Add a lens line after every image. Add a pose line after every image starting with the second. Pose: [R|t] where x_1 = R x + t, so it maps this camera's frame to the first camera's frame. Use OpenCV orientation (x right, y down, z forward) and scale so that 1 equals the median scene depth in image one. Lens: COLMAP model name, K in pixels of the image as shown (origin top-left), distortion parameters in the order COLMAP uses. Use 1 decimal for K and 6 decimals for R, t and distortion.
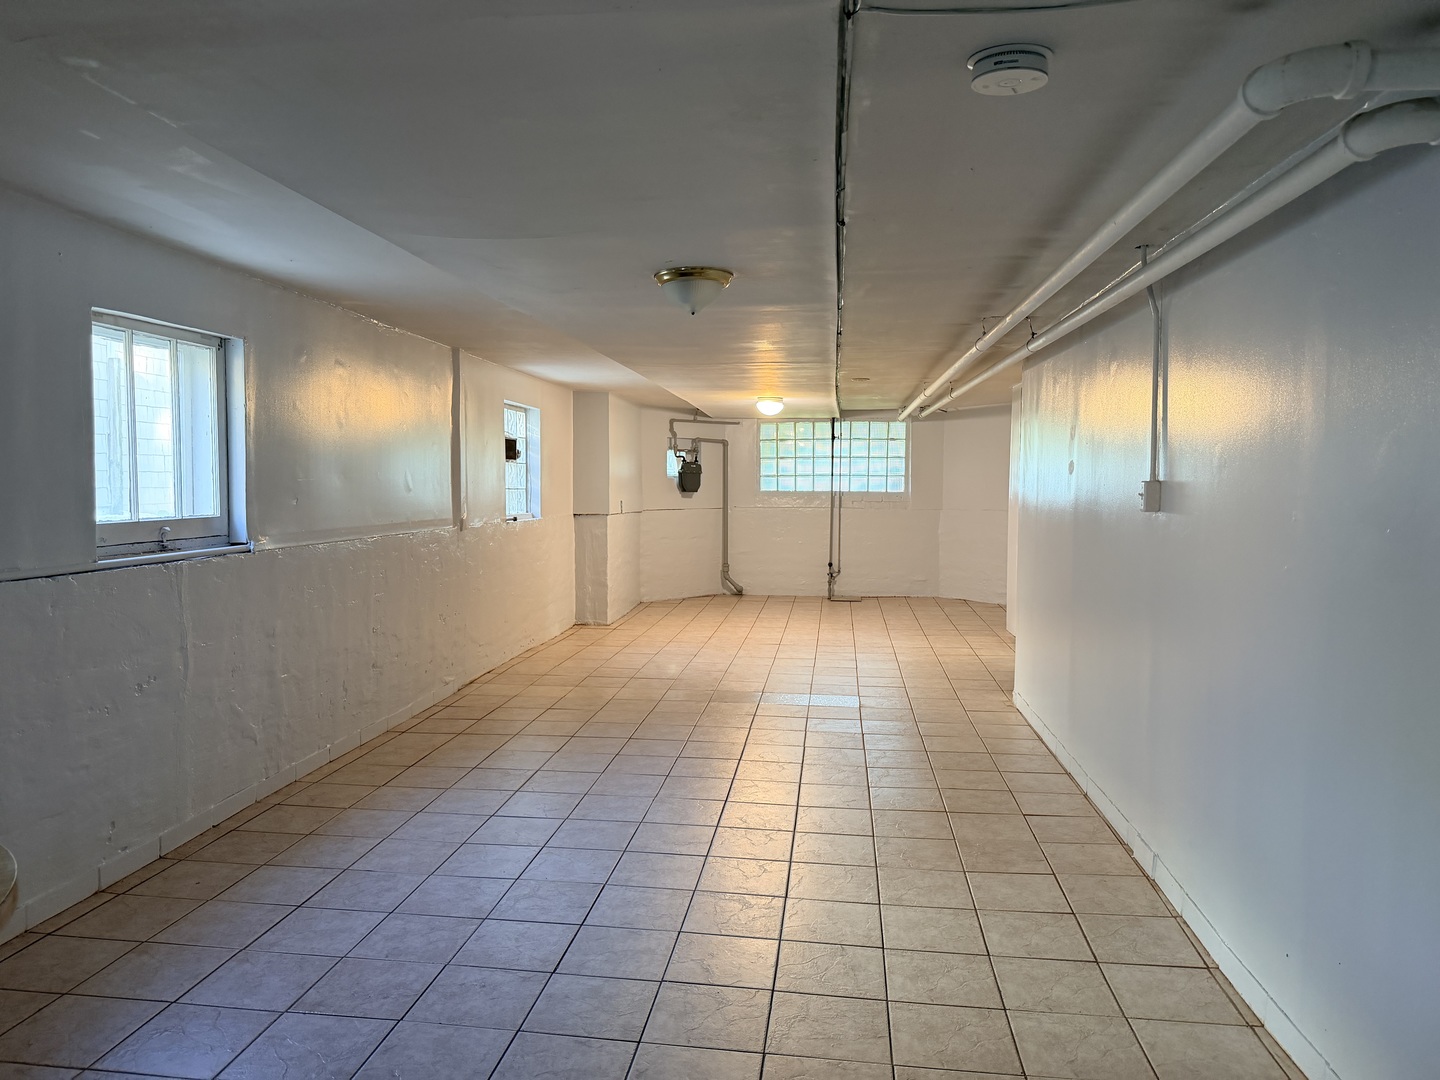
lens RADIAL K [[1017.3, 0, 720.0], [0, 1017.3, 540.0], [0, 0, 1]] dist [0.191932, -0.300368]
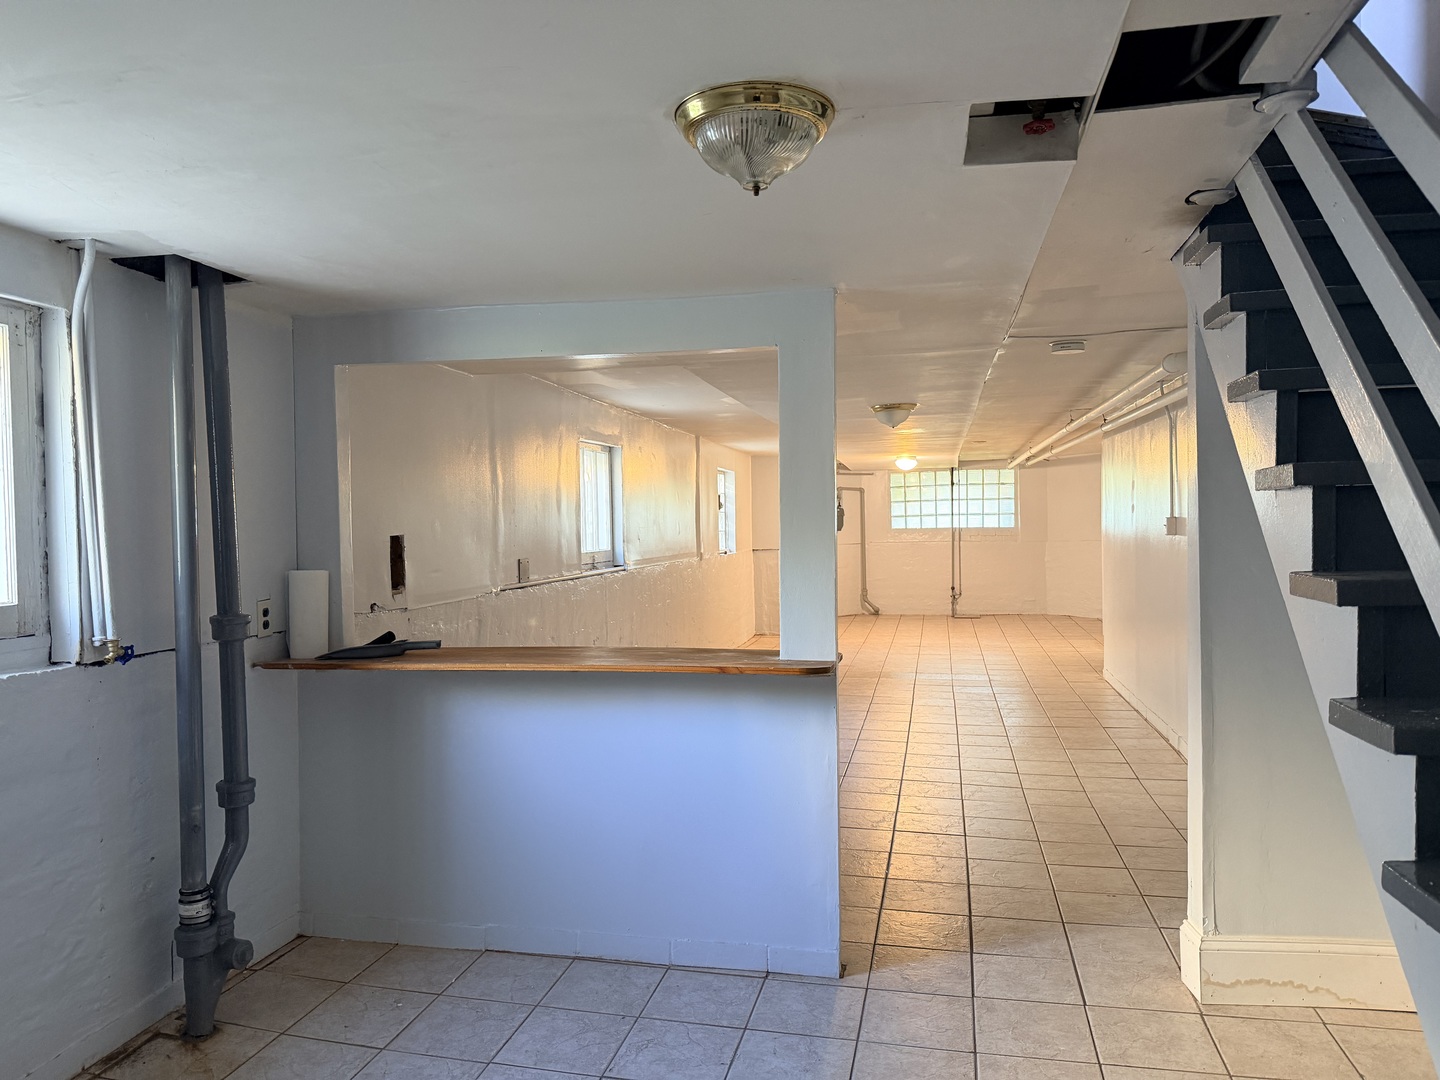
lens RADIAL K [[1017.3, 0, 720.0], [0, 1017.3, 540.0], [0, 0, 1]] dist [0.191932, -0.300368]
pose [[0.995218, -0.020653, -0.095466, -0.049583], [0.016846, 0.999037, -0.040517, 0.011739], [0.096211, 0.038715, 0.994608, -0.241297]]
